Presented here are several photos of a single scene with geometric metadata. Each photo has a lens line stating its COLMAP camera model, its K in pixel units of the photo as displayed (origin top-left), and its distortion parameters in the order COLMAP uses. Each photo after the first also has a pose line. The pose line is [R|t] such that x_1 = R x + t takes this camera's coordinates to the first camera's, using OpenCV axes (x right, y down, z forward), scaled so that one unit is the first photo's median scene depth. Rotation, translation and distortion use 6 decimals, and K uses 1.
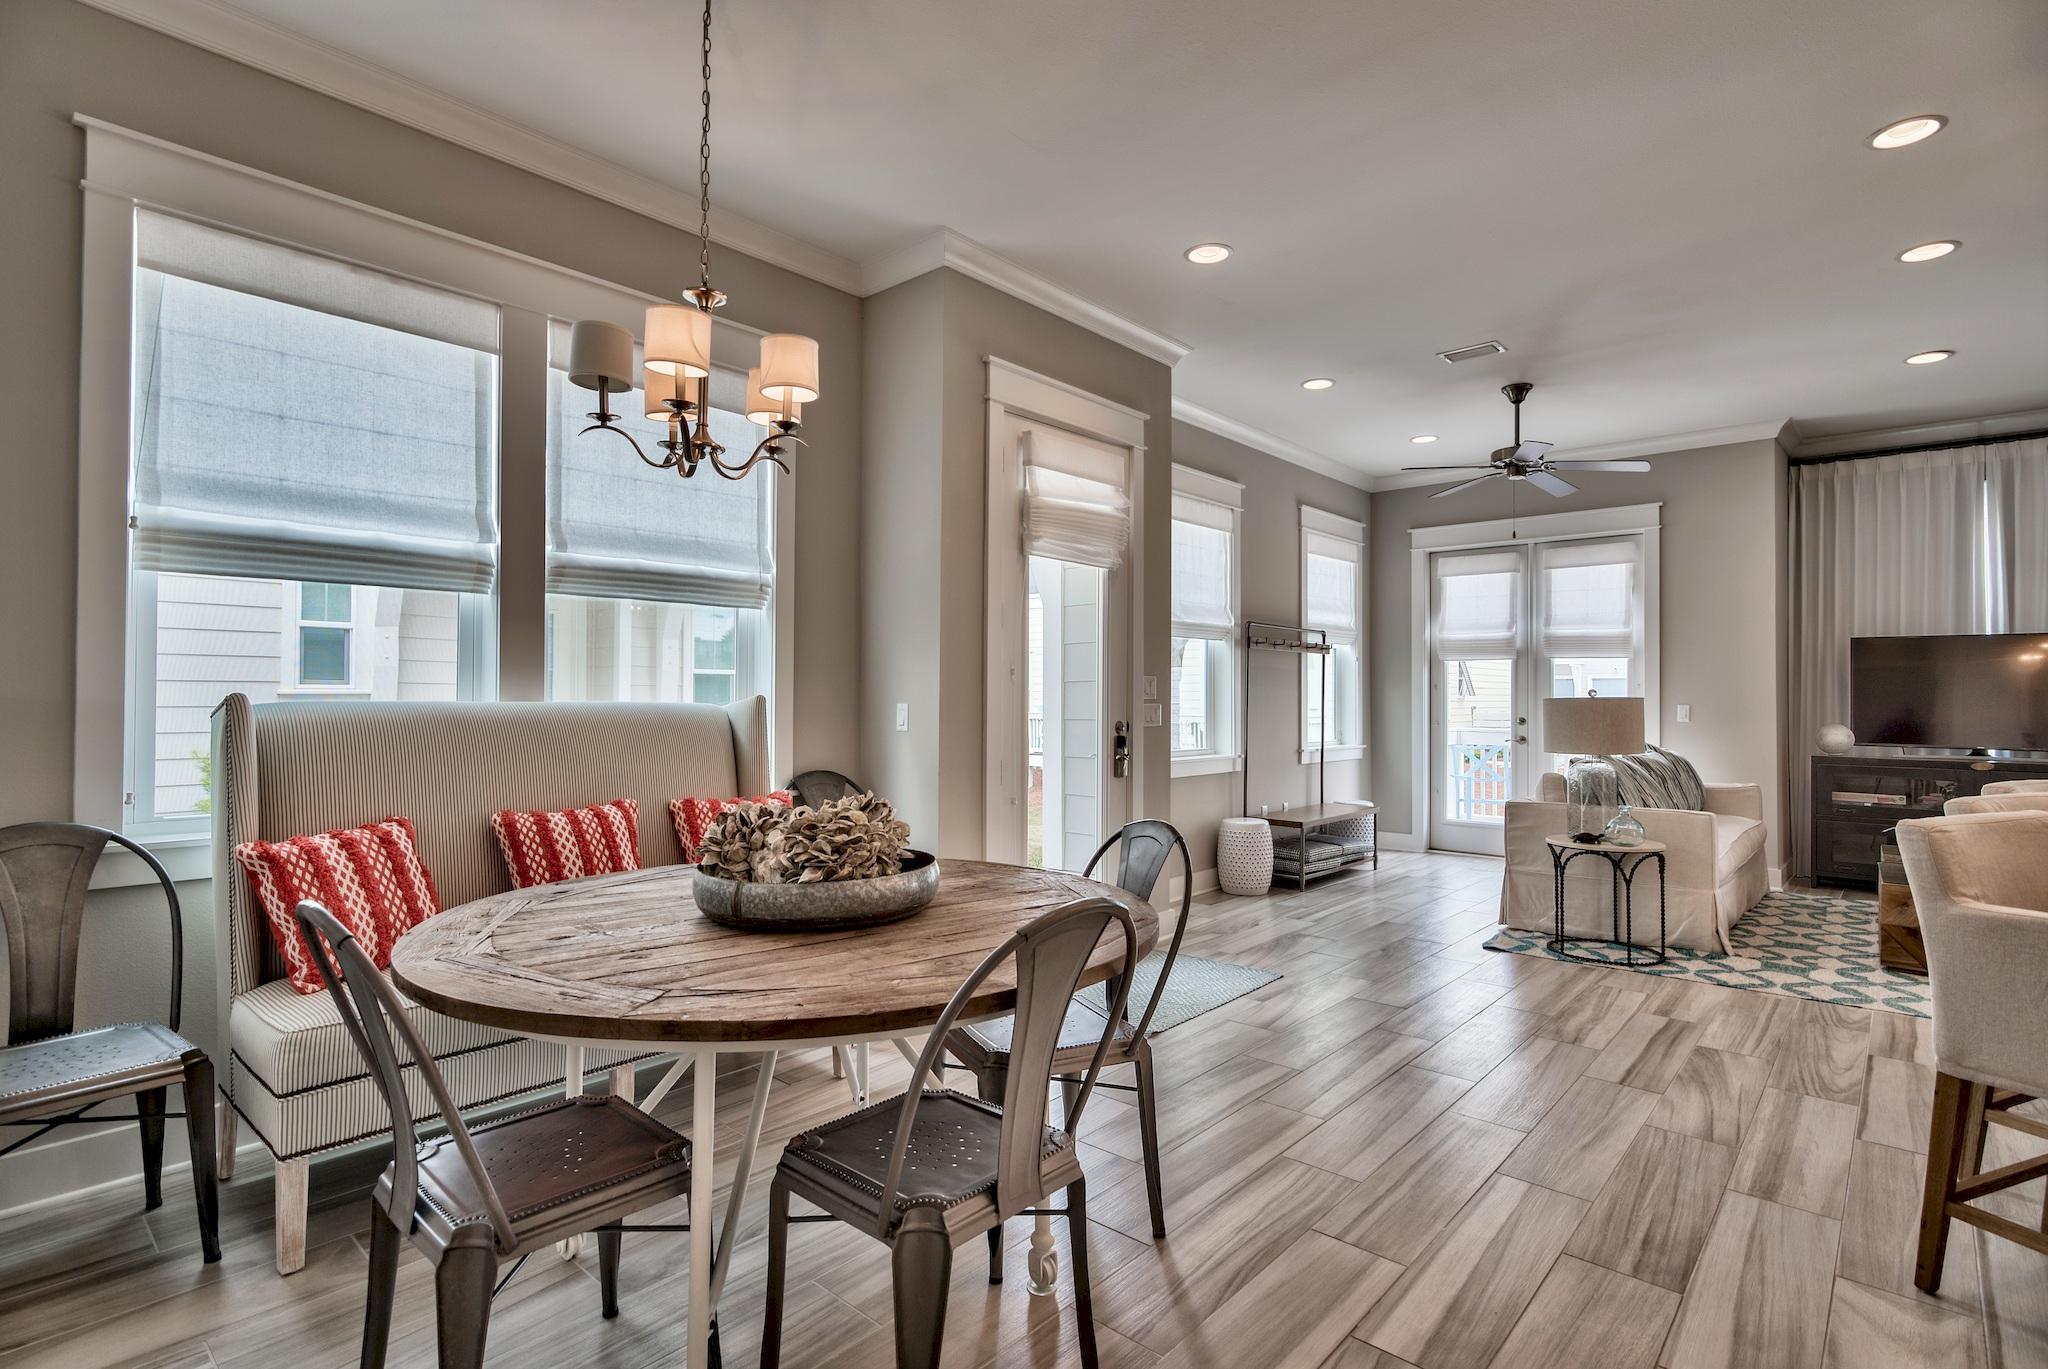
lens RADIAL K [[1001.0, 0, 1015.9], [0, 1001.0, 686.2], [0, 0, 1]] dist [-0.002958, 0.001641]
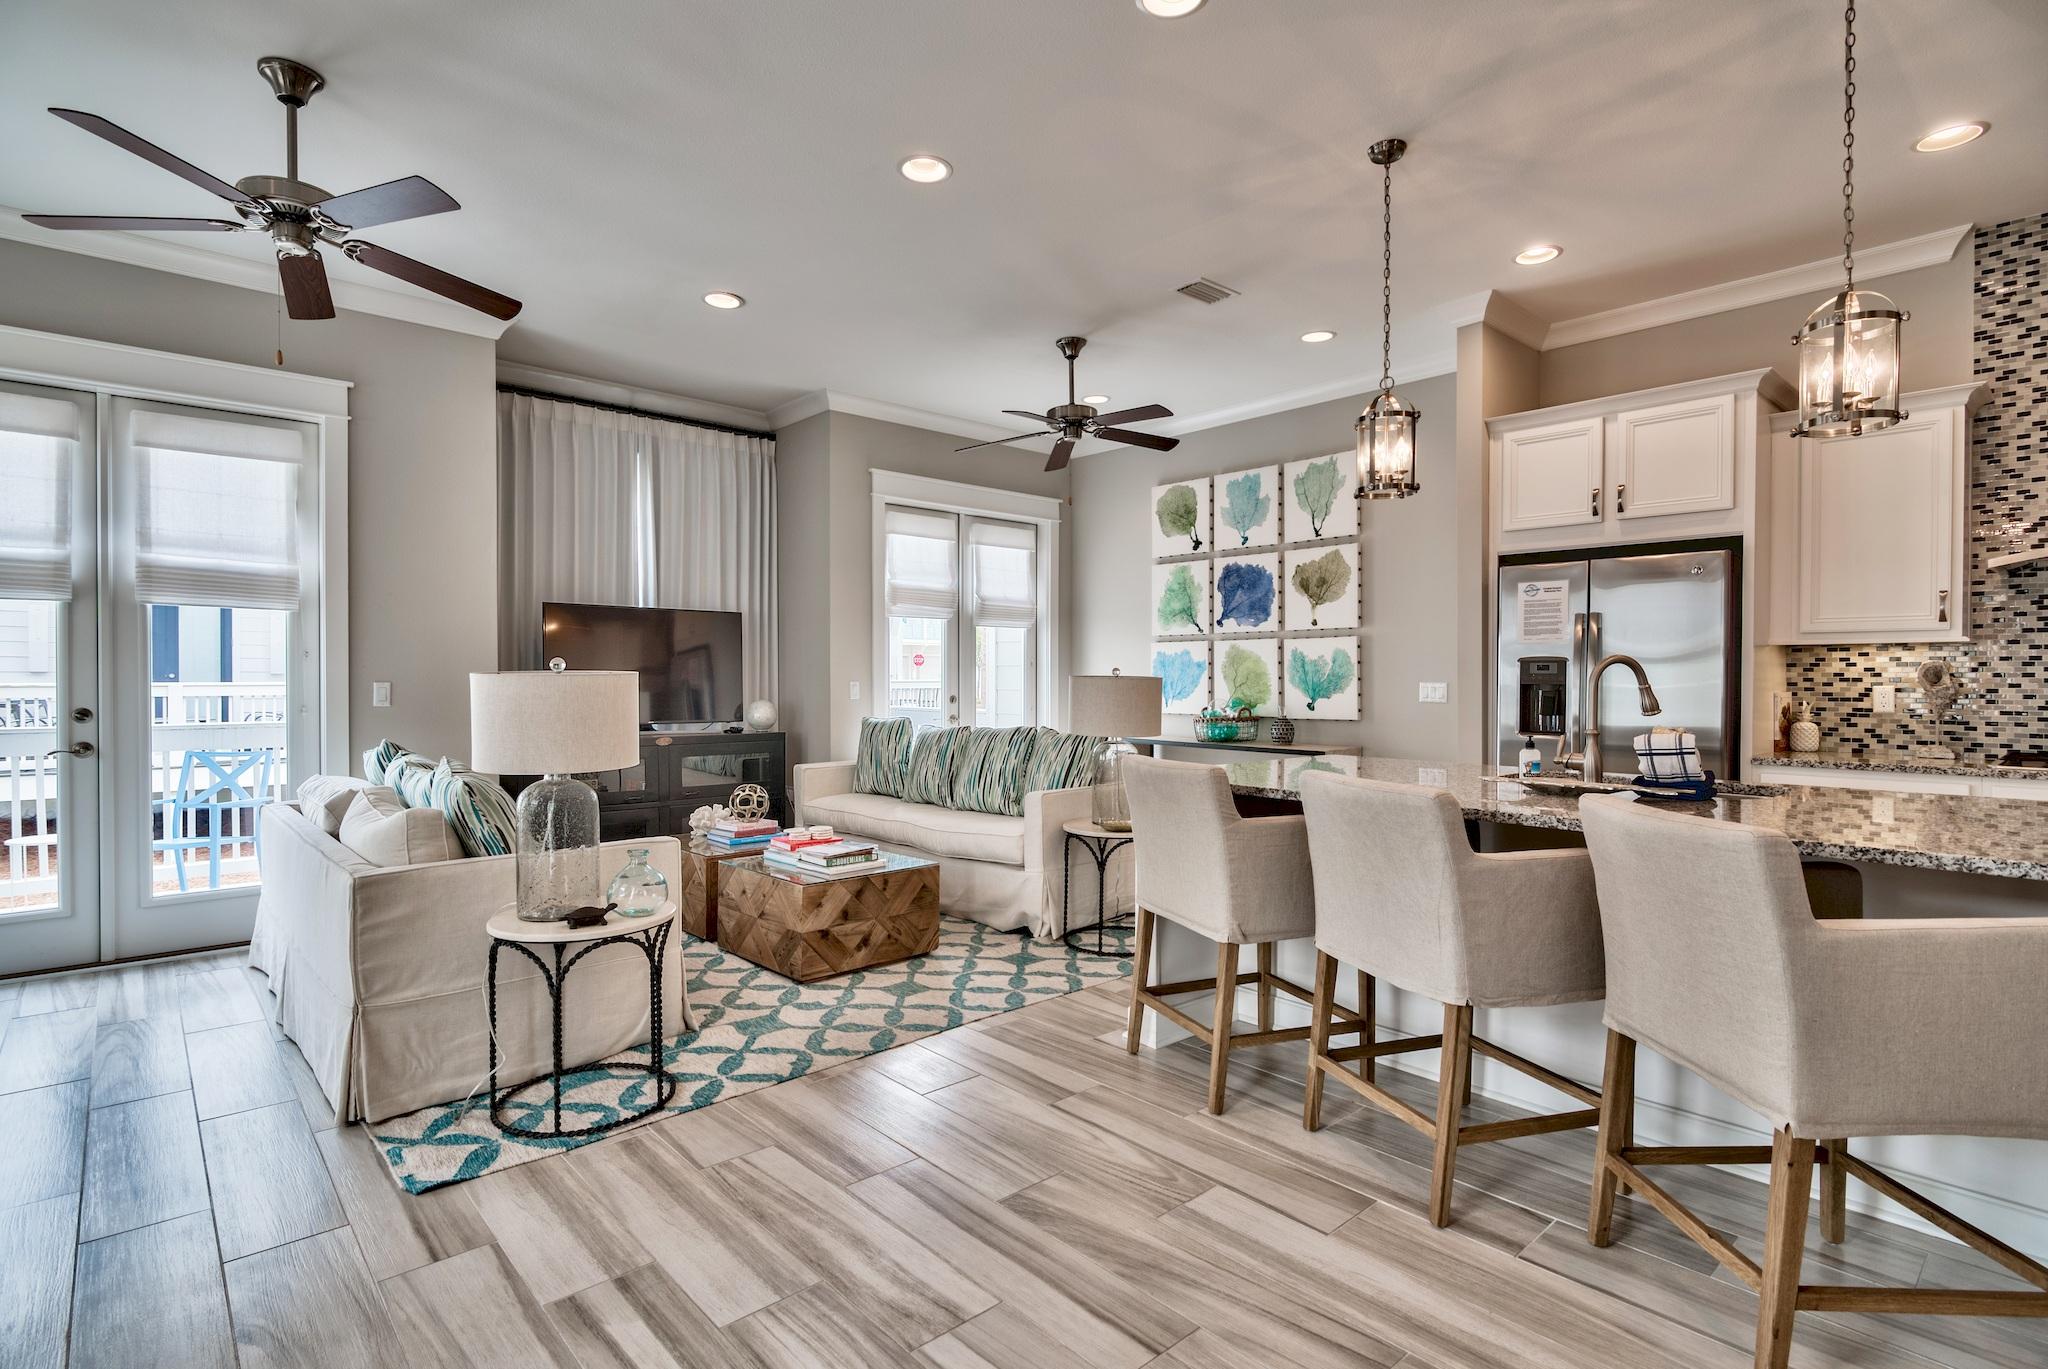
lens RADIAL K [[1001.0, 0, 1011.9], [0, 1001.0, 685.8], [0, 0, 1]] dist [-0.002958, 0.001641]
pose [[0.106408, -0.014336, 0.994219, 0.020191], [-0.011145, 0.999816, 0.015609, 0.005910], [-0.994260, -0.012741, 0.106229, 0.535604]]
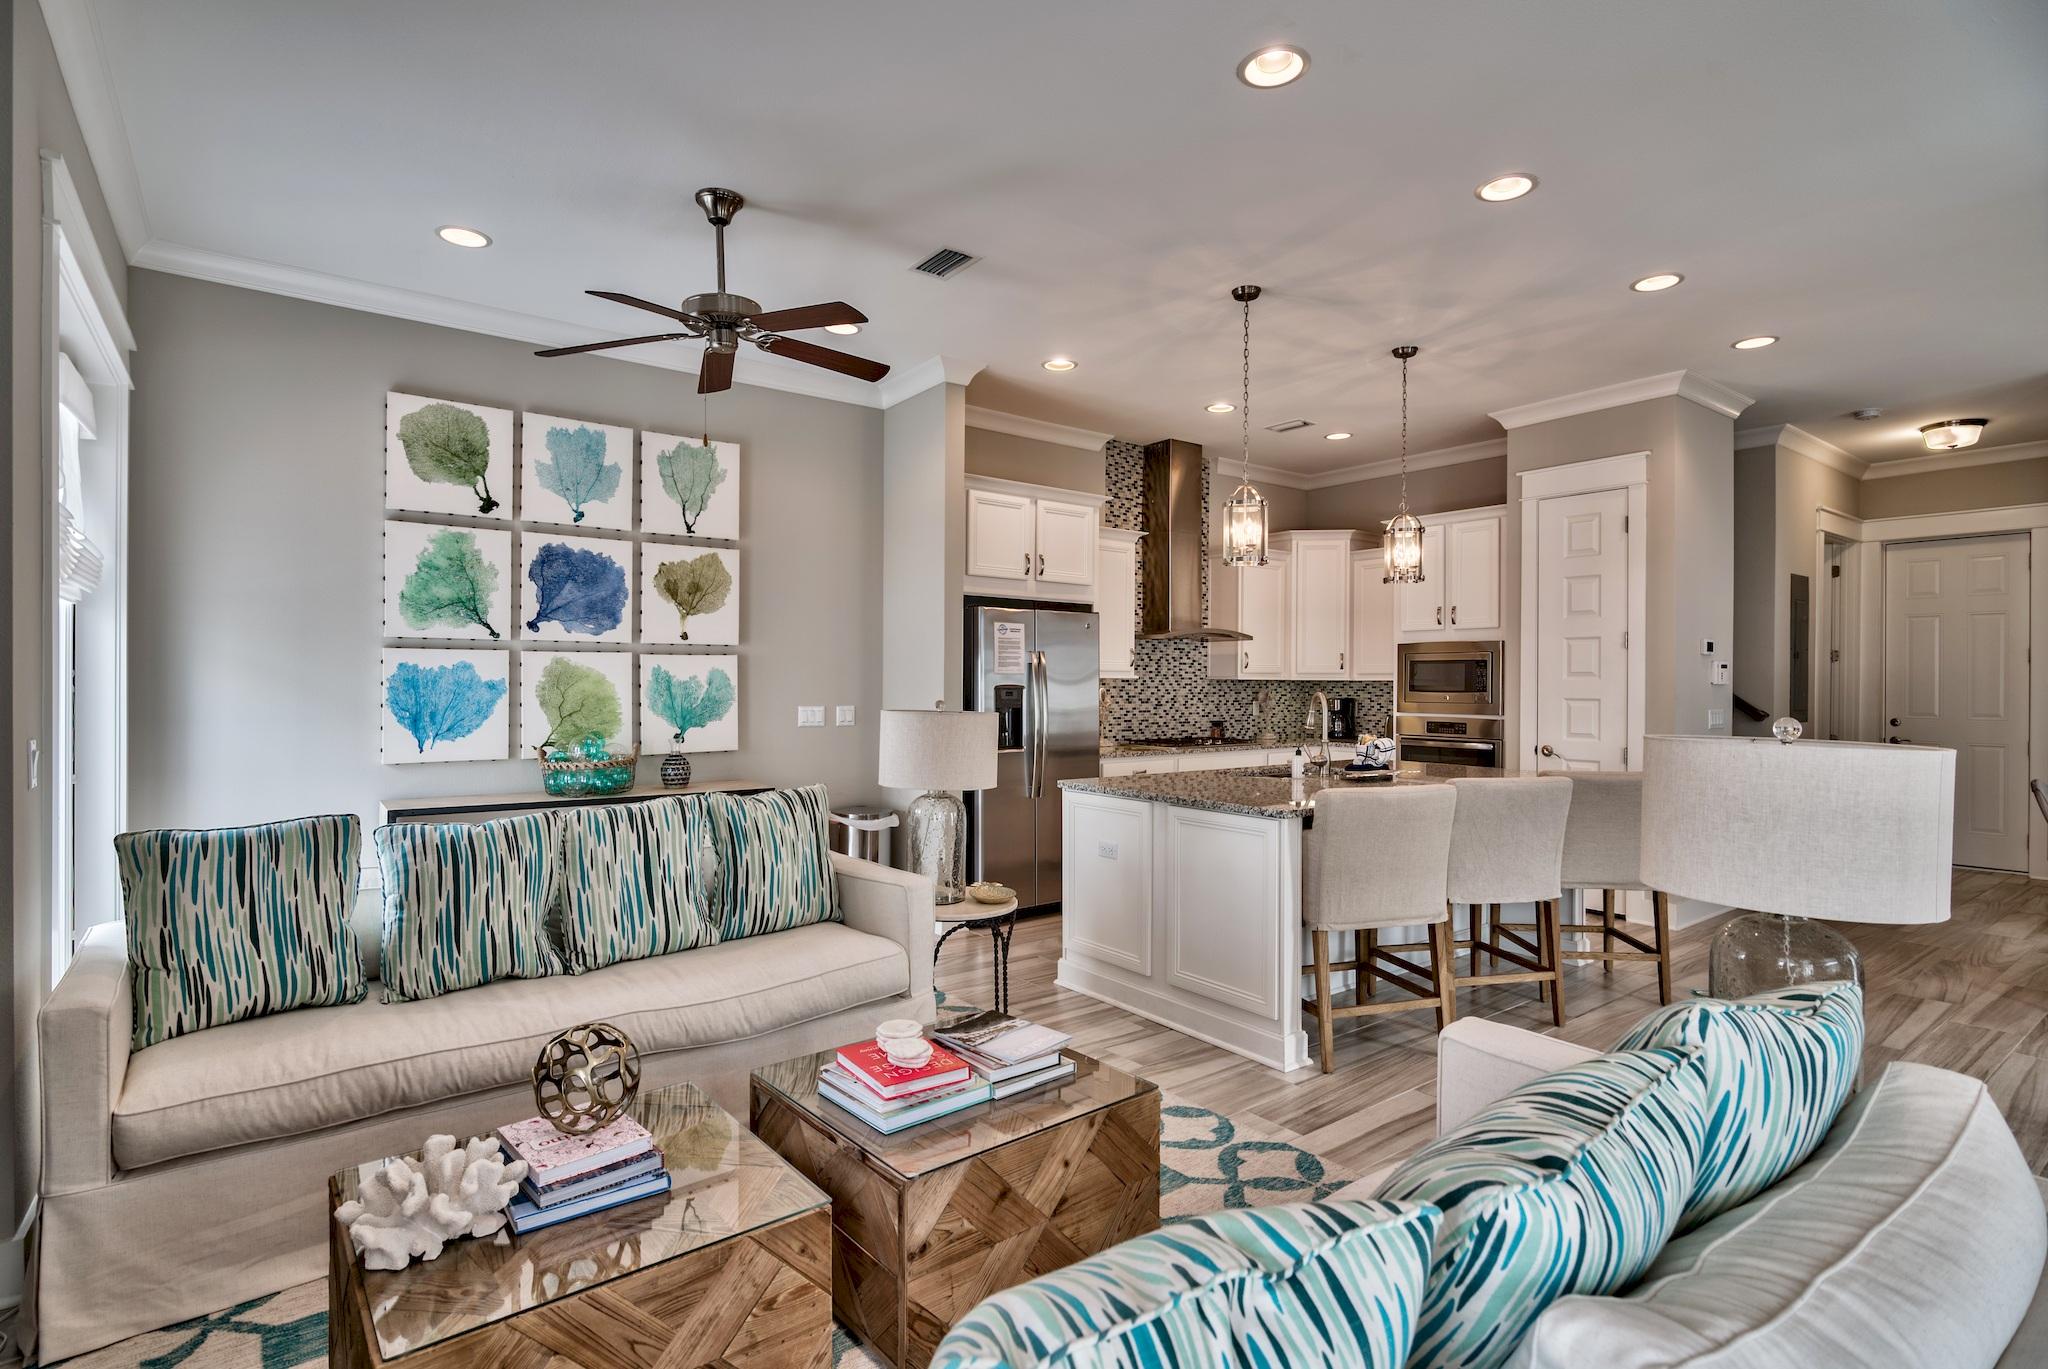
lens RADIAL K [[1001.0, 0, 1042.5], [0, 1001.0, 686.5], [0, 0, 1]] dist [-0.002958, 0.001641]
pose [[-0.984557, -0.010997, 0.174719, 0.614861], [-0.012063, 0.999915, -0.005039, -0.002861], [-0.174649, -0.007069, -0.984605, 1.107391]]
